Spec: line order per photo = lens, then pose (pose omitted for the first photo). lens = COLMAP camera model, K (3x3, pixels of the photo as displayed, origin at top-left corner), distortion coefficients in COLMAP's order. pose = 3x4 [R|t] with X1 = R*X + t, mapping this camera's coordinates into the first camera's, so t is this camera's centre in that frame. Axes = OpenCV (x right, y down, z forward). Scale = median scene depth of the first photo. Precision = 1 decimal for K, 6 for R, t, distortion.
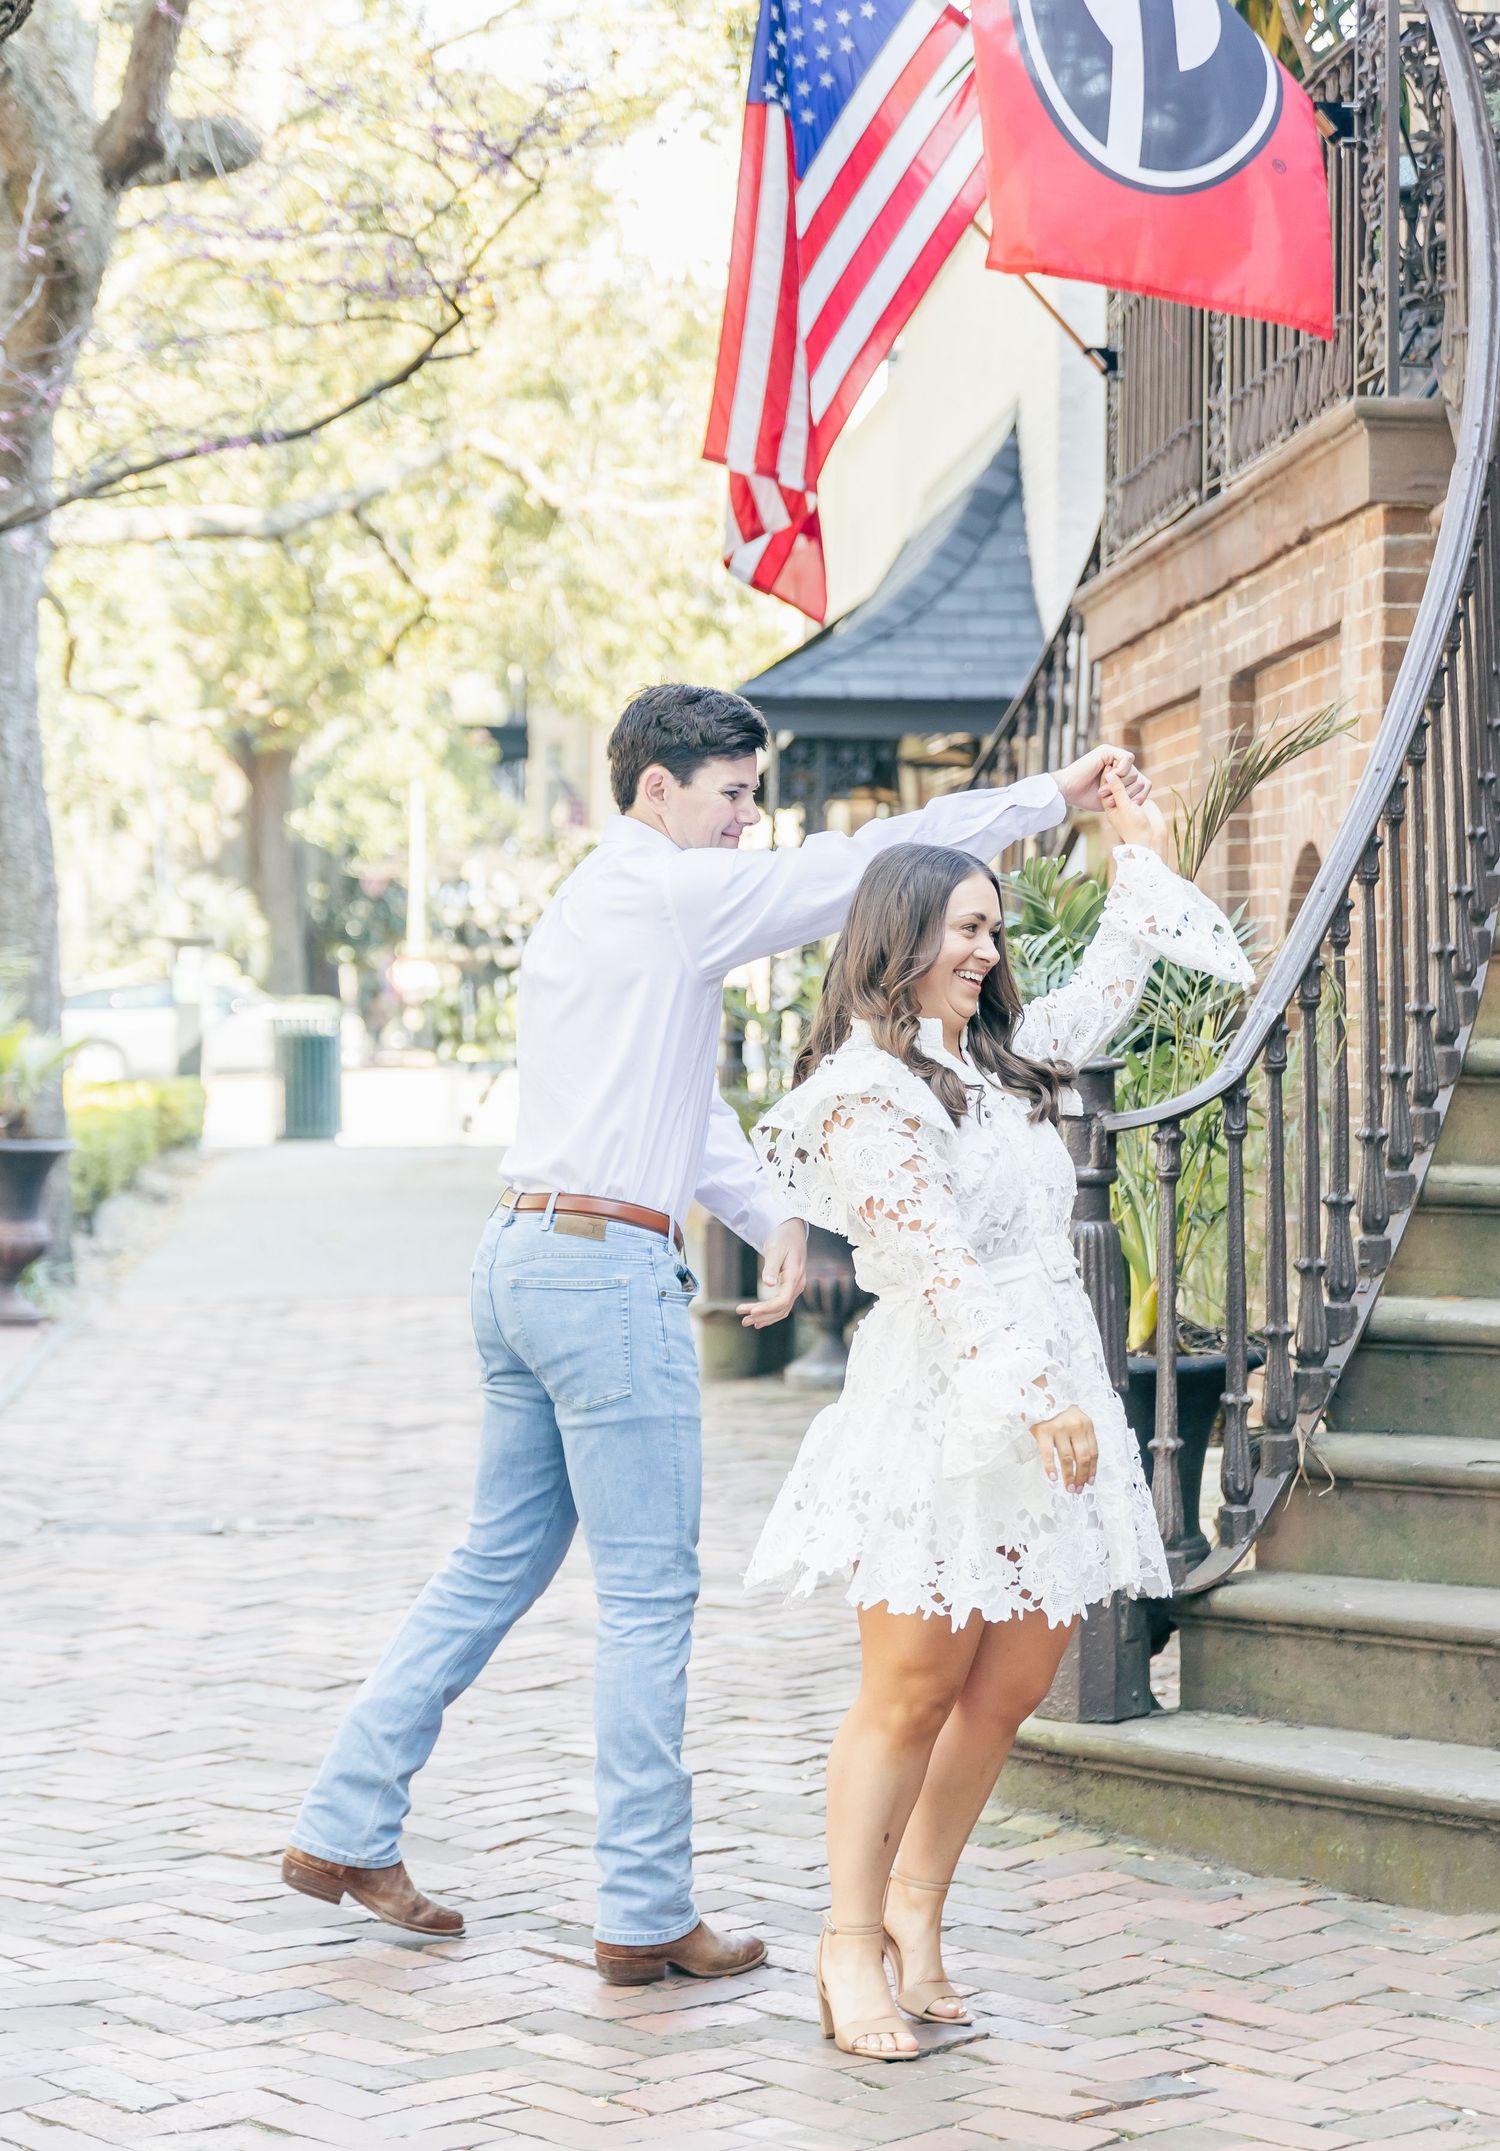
lens RADIAL K [[4512.8, 0, 750.0], [0, 4512.8, 1075.5], [0, 0, 1]] dist [-0.163791, -0.426371]
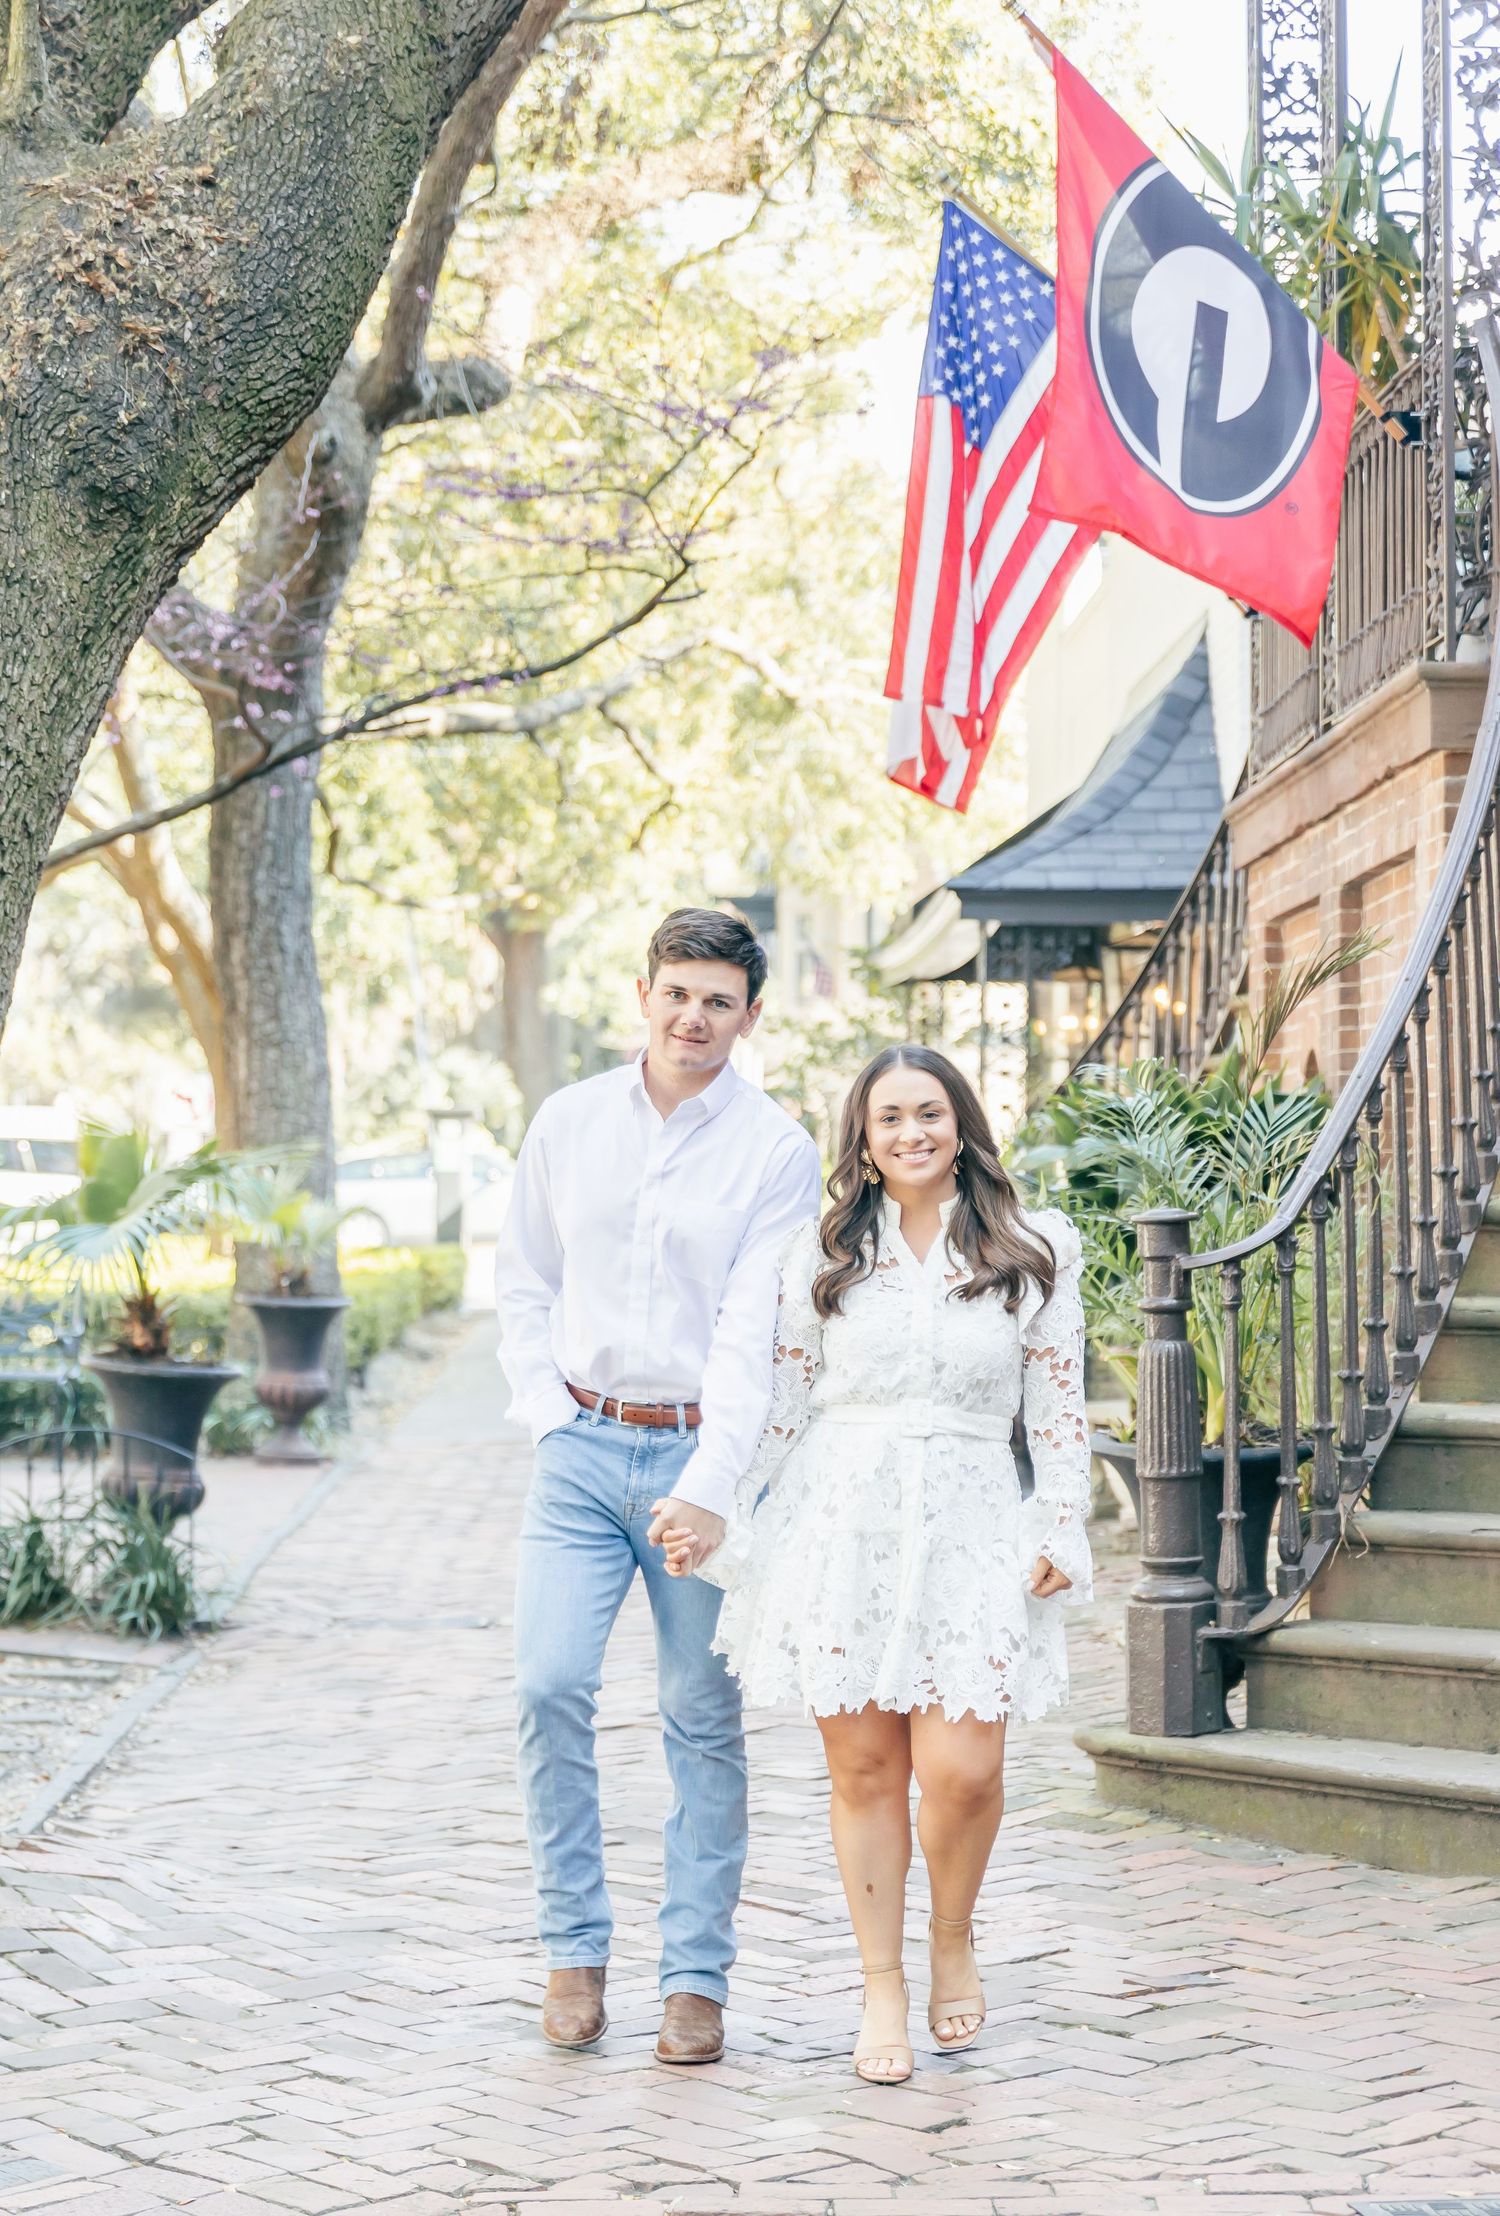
lens RADIAL K [[4764.7, 0, 804.3], [0, 4764.7, 1253.9], [0, 0, 1]] dist [-0.219459, 0.075466]
pose [[0.998814, -0.007694, -0.048081, 0.028214], [0.007785, 0.999968, 0.001710, 0.003703], [0.048066, -0.002082, 0.998842, -0.258259]]
